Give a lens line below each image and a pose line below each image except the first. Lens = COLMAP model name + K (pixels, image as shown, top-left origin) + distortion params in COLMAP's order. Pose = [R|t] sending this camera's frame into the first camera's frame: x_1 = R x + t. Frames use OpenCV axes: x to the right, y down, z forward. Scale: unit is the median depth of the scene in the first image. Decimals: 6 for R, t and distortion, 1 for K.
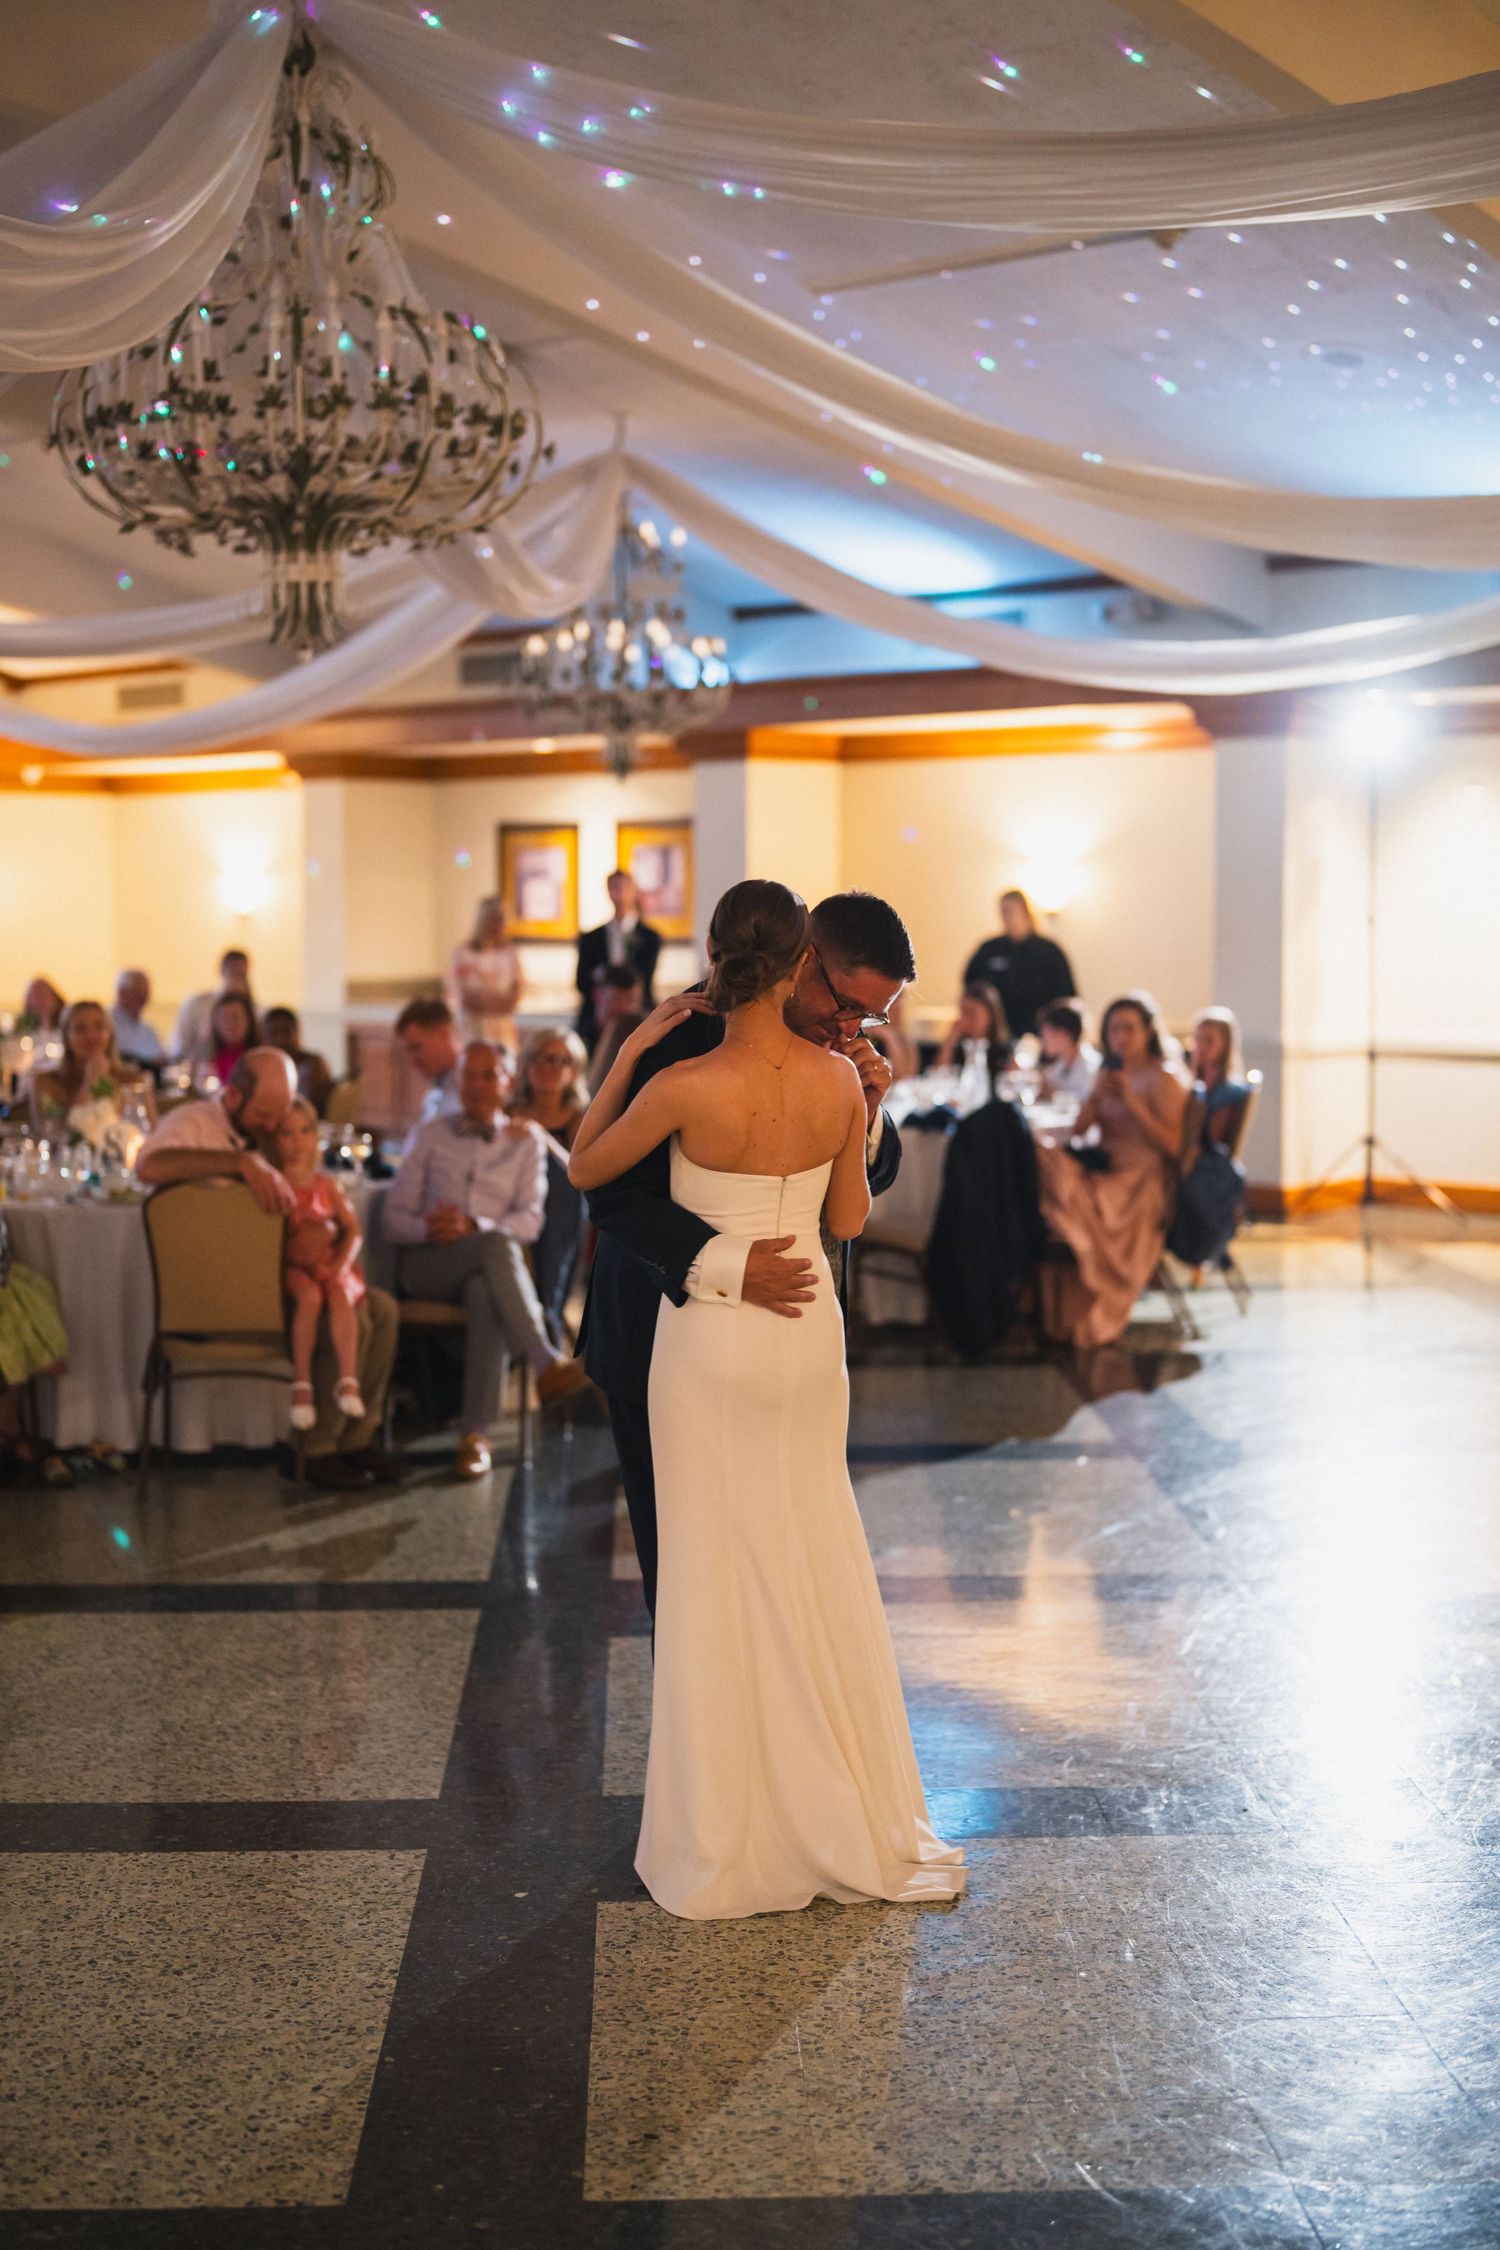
lens RADIAL K [[3227.8, 0, 750.0], [0, 3227.8, 1125.0], [0, 0, 1]] dist [-0.039791, 0.093426]
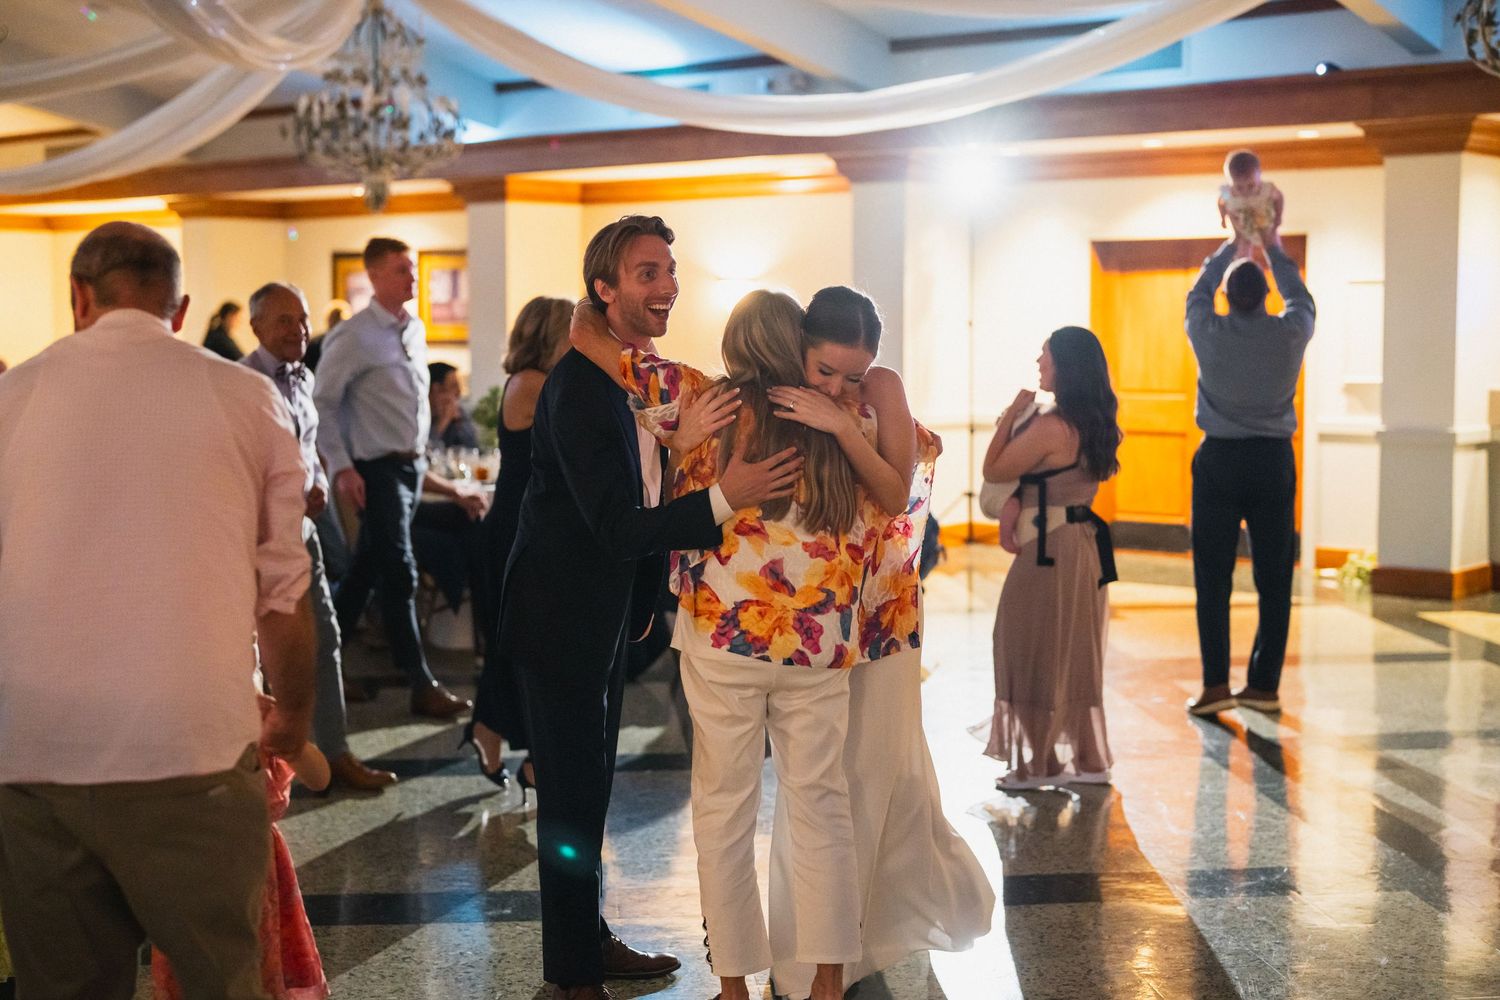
lens RADIAL K [[2210.4, 0, 800.8], [0, 2210.4, 503.7], [0, 0, 1]] dist [-0.022267, 0.059422]
pose [[0.997459, -0.002886, 0.071178, 0.100545], [0.002121, 0.999939, 0.010815, -0.001688], [-0.071205, -0.010636, 0.997405, 0.194402]]
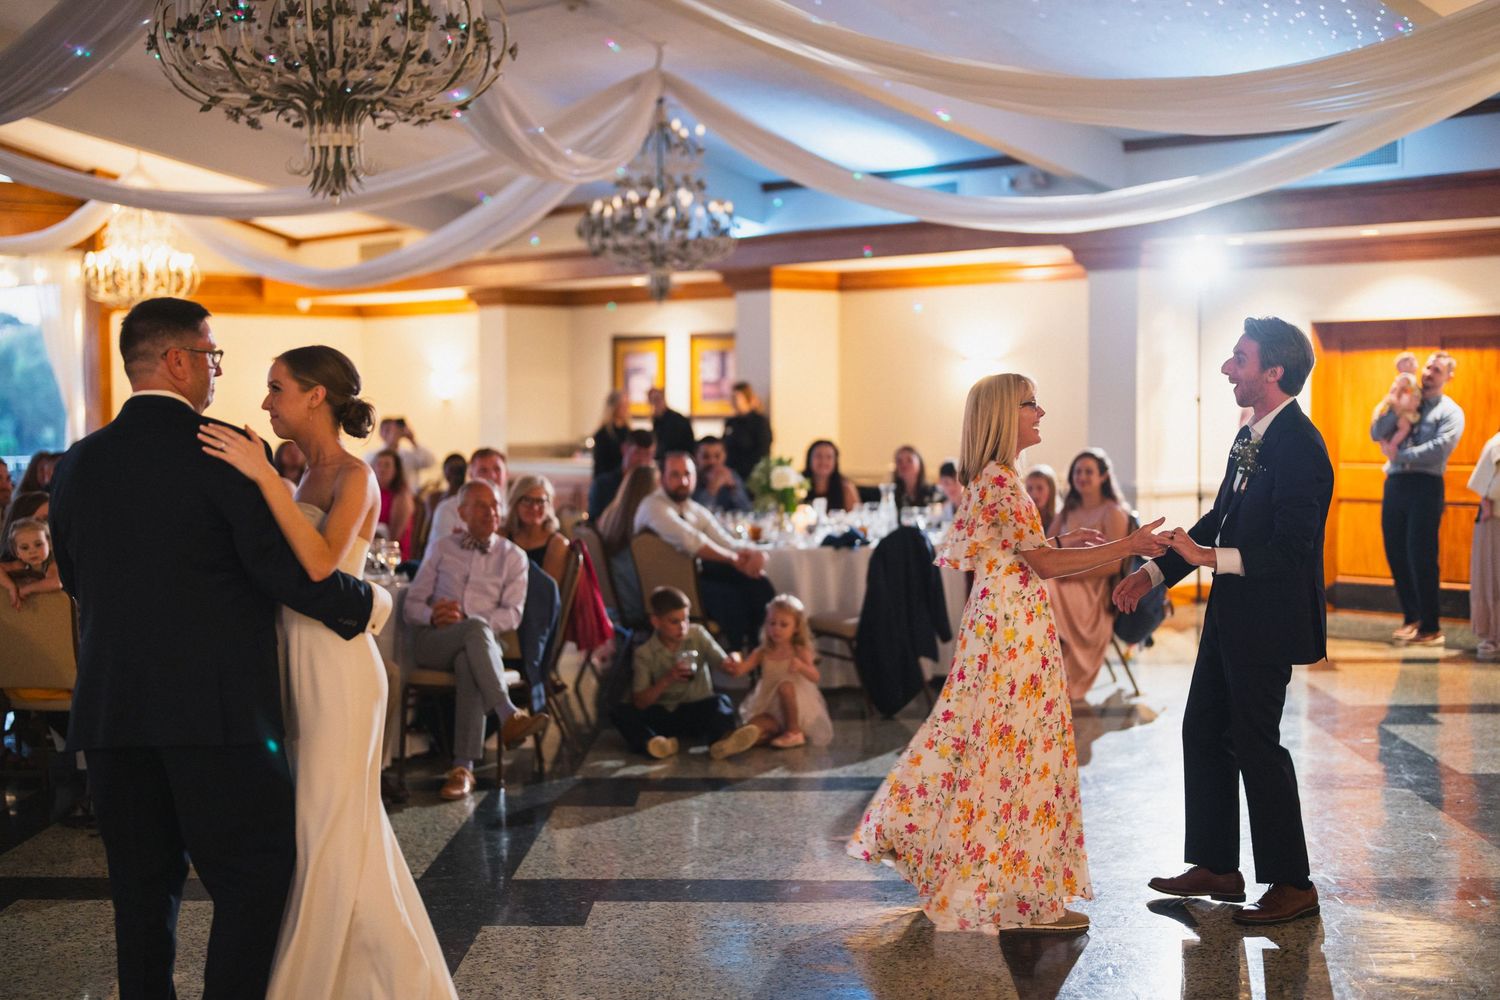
lens RADIAL K [[2151.9, 0, 750.0], [0, 2151.9, 500.0], [0, 0, 1]] dist [-0.039791, 0.093426]
pose [[0.998064, 0.002321, -0.062149, 0.092242], [-0.003699, 0.999749, -0.022076, 0.002295], [0.062082, 0.022263, 0.997823, 0.093479]]
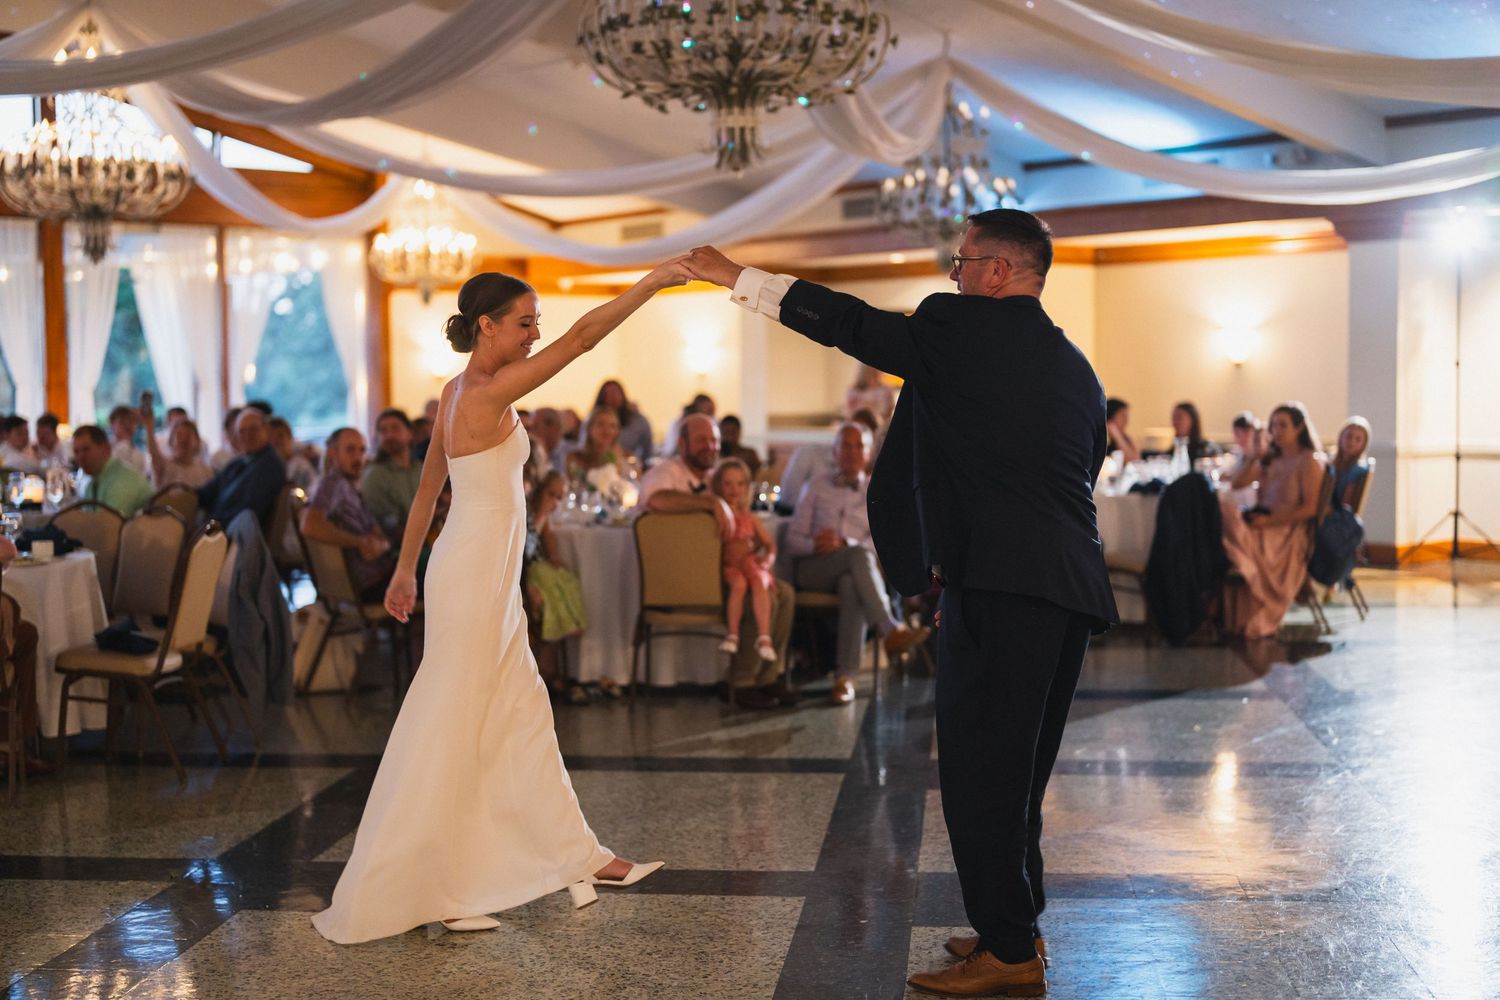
lens RADIAL K [[2178.0, 0, 750.0], [0, 2178.0, 500.0], [0, 0, 1]] dist [-0.036723, 0.110004]
pose [[0.991000, 0.002850, -0.133832, 0.009270], [-0.005305, 0.999824, -0.017989, 0.029934], [0.133757, 0.018537, 0.990841, -0.041221]]
